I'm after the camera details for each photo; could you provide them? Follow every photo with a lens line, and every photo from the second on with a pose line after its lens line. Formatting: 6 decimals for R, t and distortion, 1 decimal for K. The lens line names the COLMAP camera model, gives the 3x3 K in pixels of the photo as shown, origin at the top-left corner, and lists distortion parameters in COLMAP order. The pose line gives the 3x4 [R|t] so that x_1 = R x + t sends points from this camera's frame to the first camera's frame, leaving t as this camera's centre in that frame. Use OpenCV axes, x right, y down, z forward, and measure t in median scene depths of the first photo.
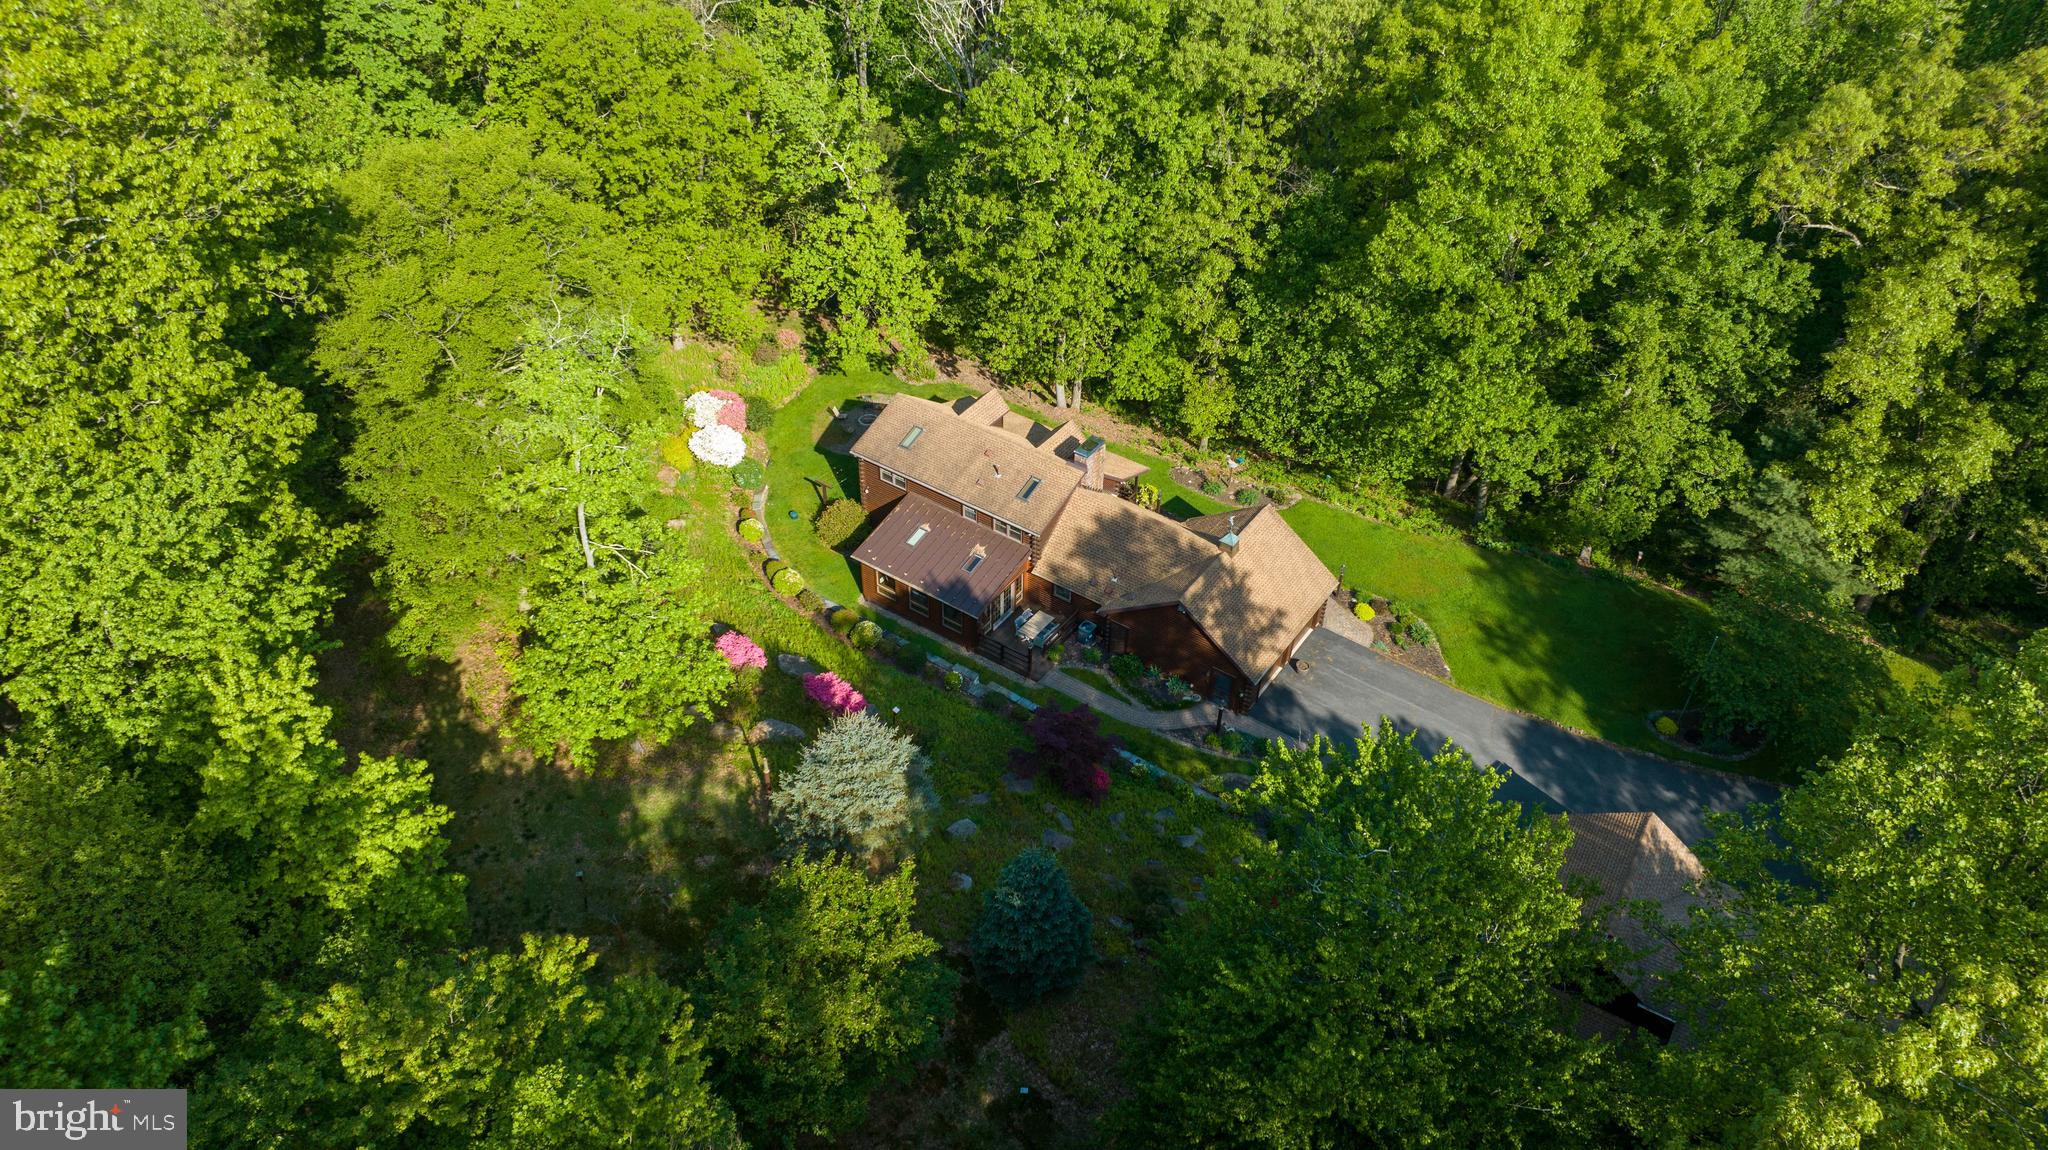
lens RADIAL K [[1431.3, 0, 1030.2], [0, 1431.3, 583.4], [0, 0, 1]] dist [-0.019337, -0.000865]
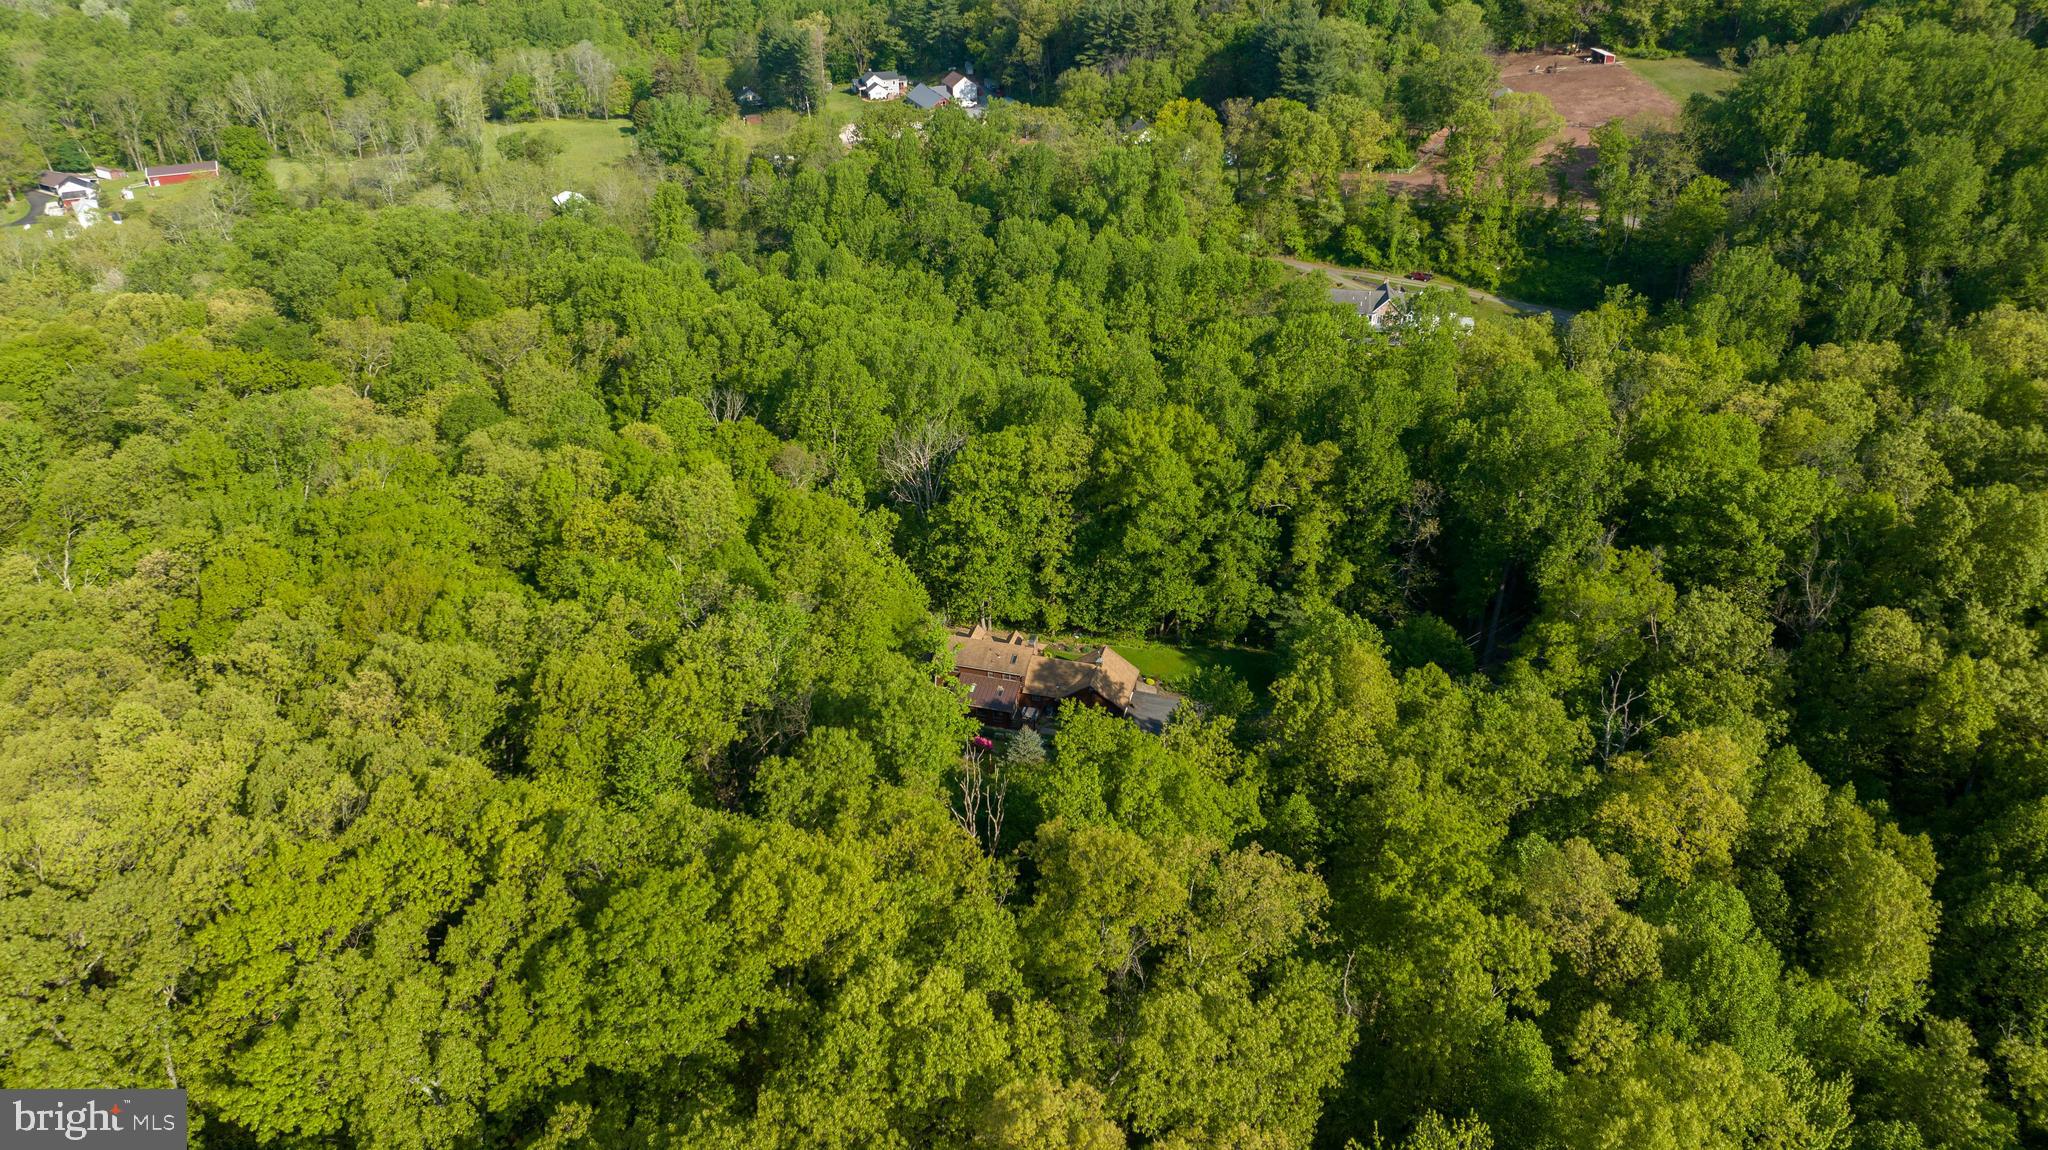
lens RADIAL K [[1431.3, 0, 1030.2], [0, 1431.3, 583.4], [0, 0, 1]] dist [-0.019337, -0.000865]
pose [[0.945041, -0.185759, 0.269056, -0.578345], [0.229020, 0.963407, -0.139273, 0.148792], [-0.233340, 0.193238, 0.953001, -1.301591]]
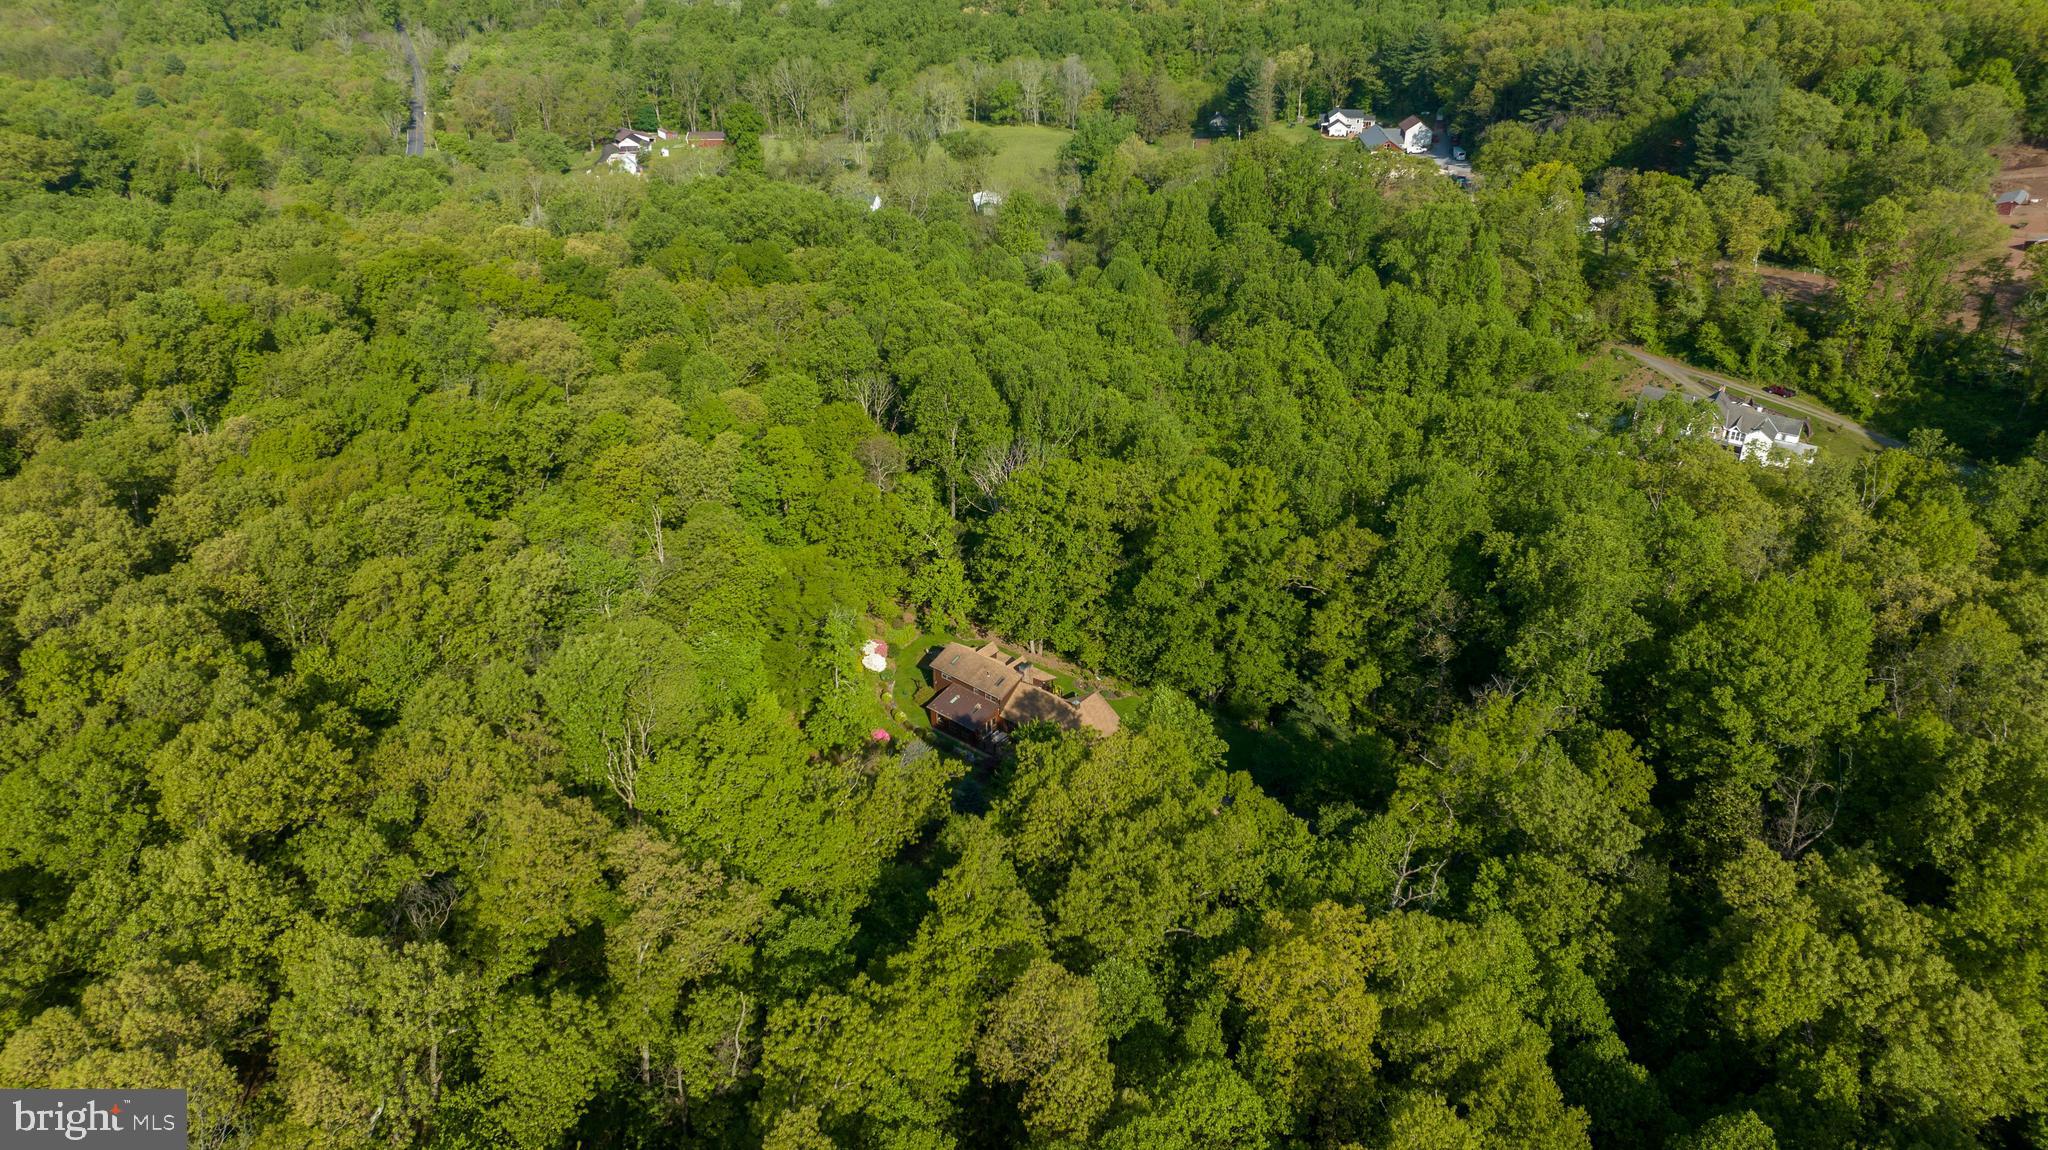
lens RADIAL K [[1431.3, 0, 1030.2], [0, 1431.3, 583.4], [0, 0, 1]] dist [-0.019337, -0.000865]
pose [[0.995257, 0.030010, -0.092537, 0.258002], [-0.047468, 0.980114, -0.192675, 0.226484], [0.084914, 0.196154, 0.976890, -1.346687]]
